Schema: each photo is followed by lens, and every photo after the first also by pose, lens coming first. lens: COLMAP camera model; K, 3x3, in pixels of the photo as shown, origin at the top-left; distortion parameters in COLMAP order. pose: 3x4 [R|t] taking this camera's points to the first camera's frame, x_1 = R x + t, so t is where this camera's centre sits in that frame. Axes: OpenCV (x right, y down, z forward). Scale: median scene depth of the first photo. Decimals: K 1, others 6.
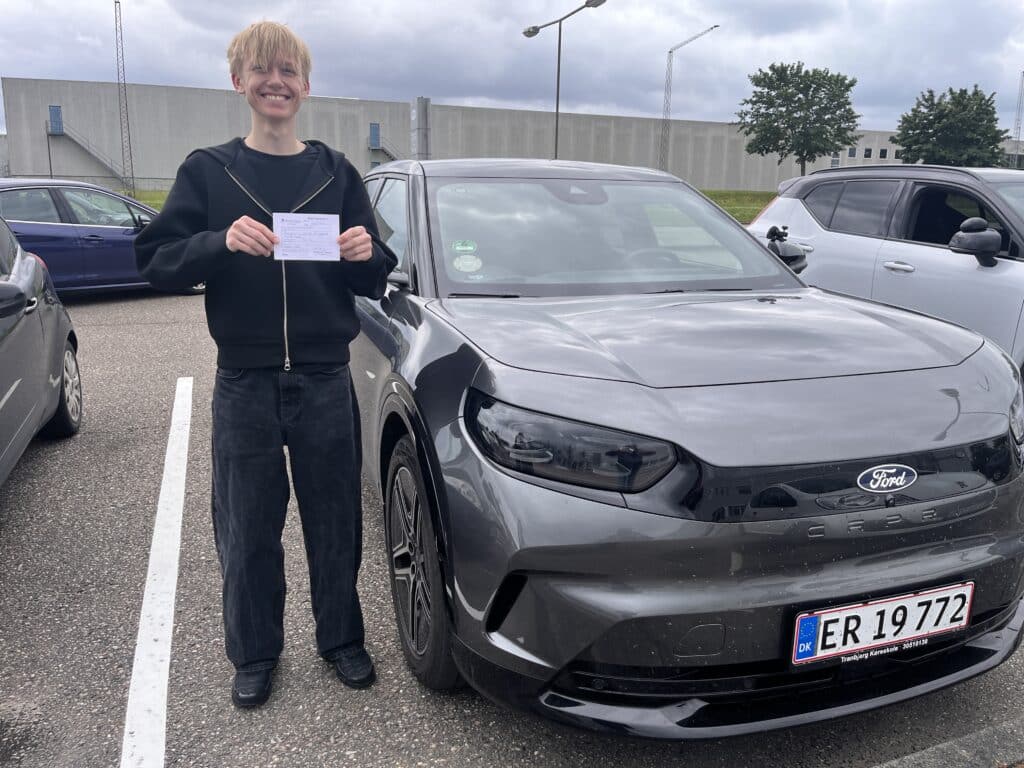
lens RADIAL K [[777.9, 0, 509.8], [0, 777.9, 372.2], [0, 0, 1]] dist [0.034993, -0.026513]
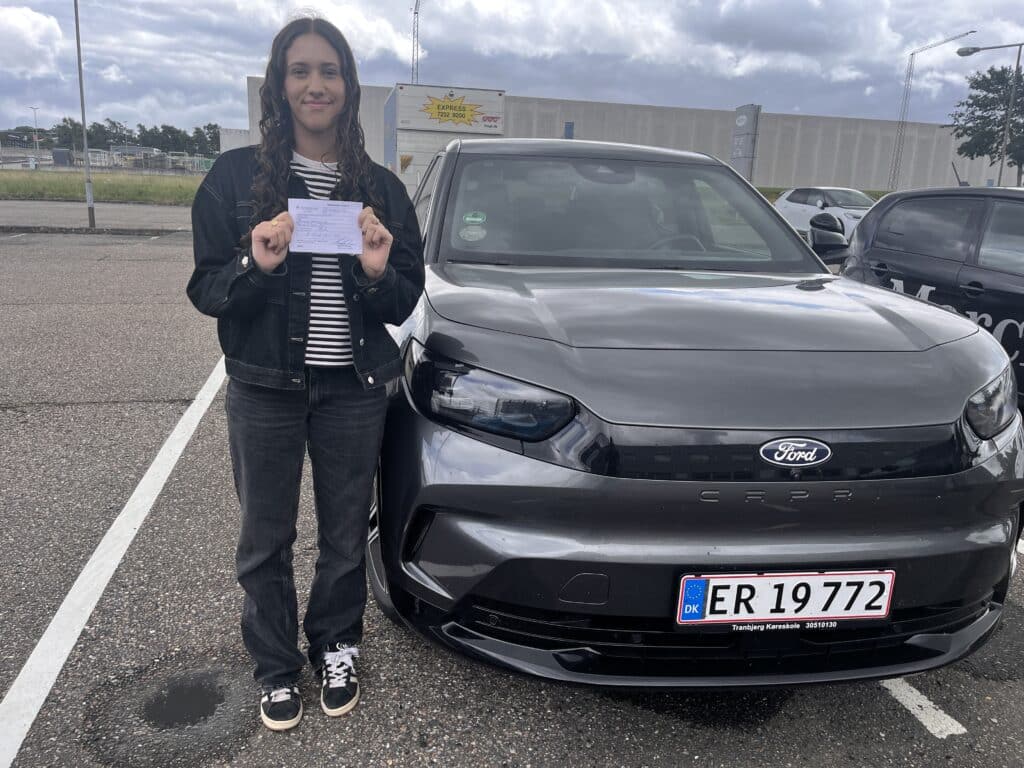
lens RADIAL K [[777.9, 0, 493.3], [0, 777.9, 383.9], [0, 0, 1]] dist [0.034993, -0.026513]
pose [[0.978071, 0.074551, -0.194469, 0.292342], [-0.070988, 0.997158, 0.025236, 0.051379], [0.195798, -0.010878, 0.980584, -0.040291]]
